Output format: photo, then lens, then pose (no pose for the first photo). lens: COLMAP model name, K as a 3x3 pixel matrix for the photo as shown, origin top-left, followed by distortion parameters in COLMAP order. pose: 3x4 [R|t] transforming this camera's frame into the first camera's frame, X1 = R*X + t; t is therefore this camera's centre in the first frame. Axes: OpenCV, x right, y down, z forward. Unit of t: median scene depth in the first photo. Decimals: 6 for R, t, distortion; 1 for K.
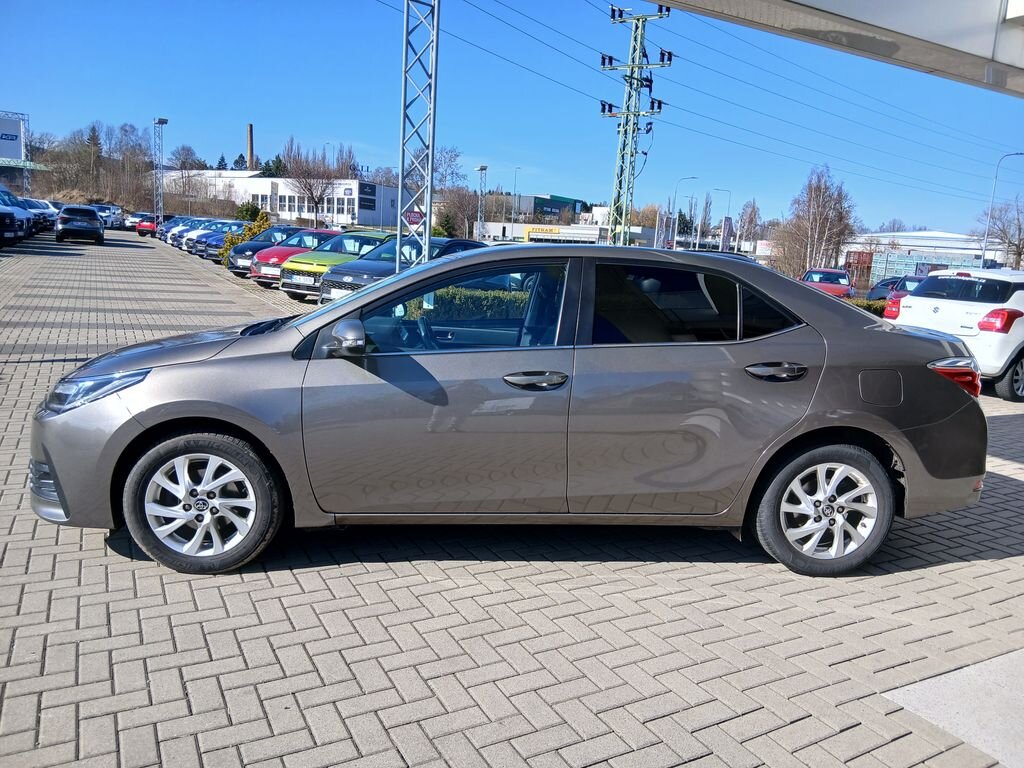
lens RADIAL K [[766.7, 0, 512.0], [0, 766.7, 384.0], [0, 0, 1]] dist [0.104917, -0.165746]
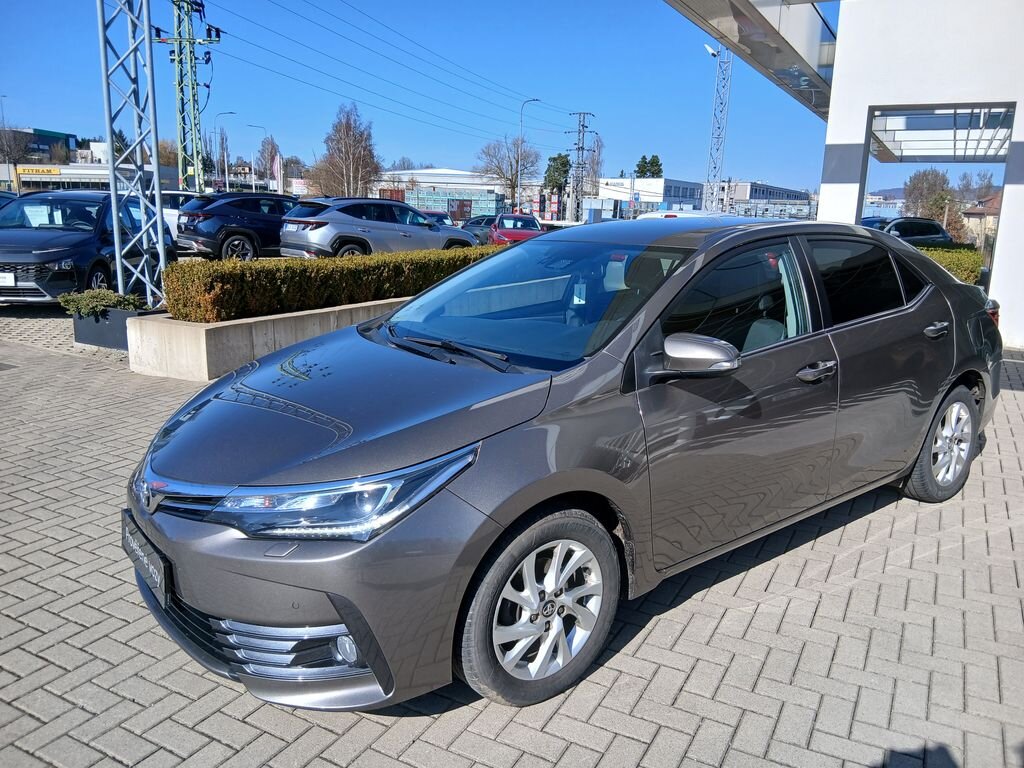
lens RADIAL K [[779.8, 0, 514.4], [0, 779.8, 368.1], [0, 0, 1]] dist [0.091509, -0.178058]
pose [[0.829042, -0.149952, 0.538705, -0.740510], [0.120896, 0.988654, 0.089146, -0.131220], [-0.545960, -0.008778, 0.837765, 0.368271]]
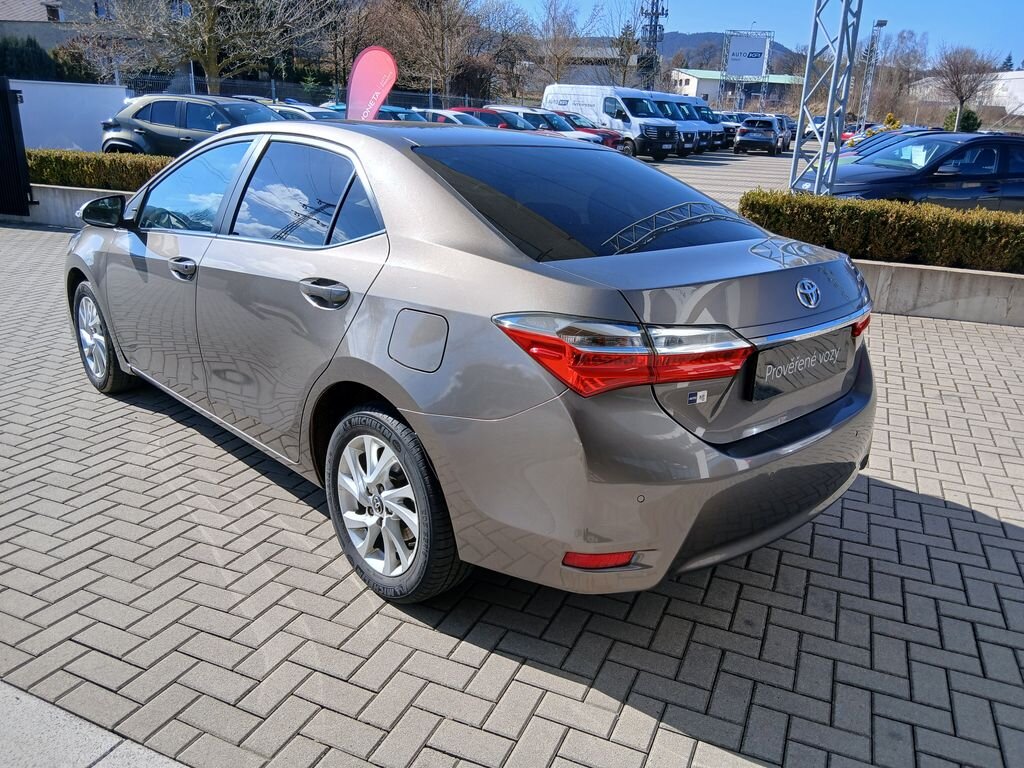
lens RADIAL K [[801.2, 0, 506.7], [0, 801.2, 350.3], [0, 0, 1]] dist [0.054342, -0.105807]
pose [[0.631866, 0.174510, -0.755176, 0.967318], [-0.131650, 0.984331, 0.117311, -0.064404], [0.763815, 0.025294, 0.644939, 0.621056]]
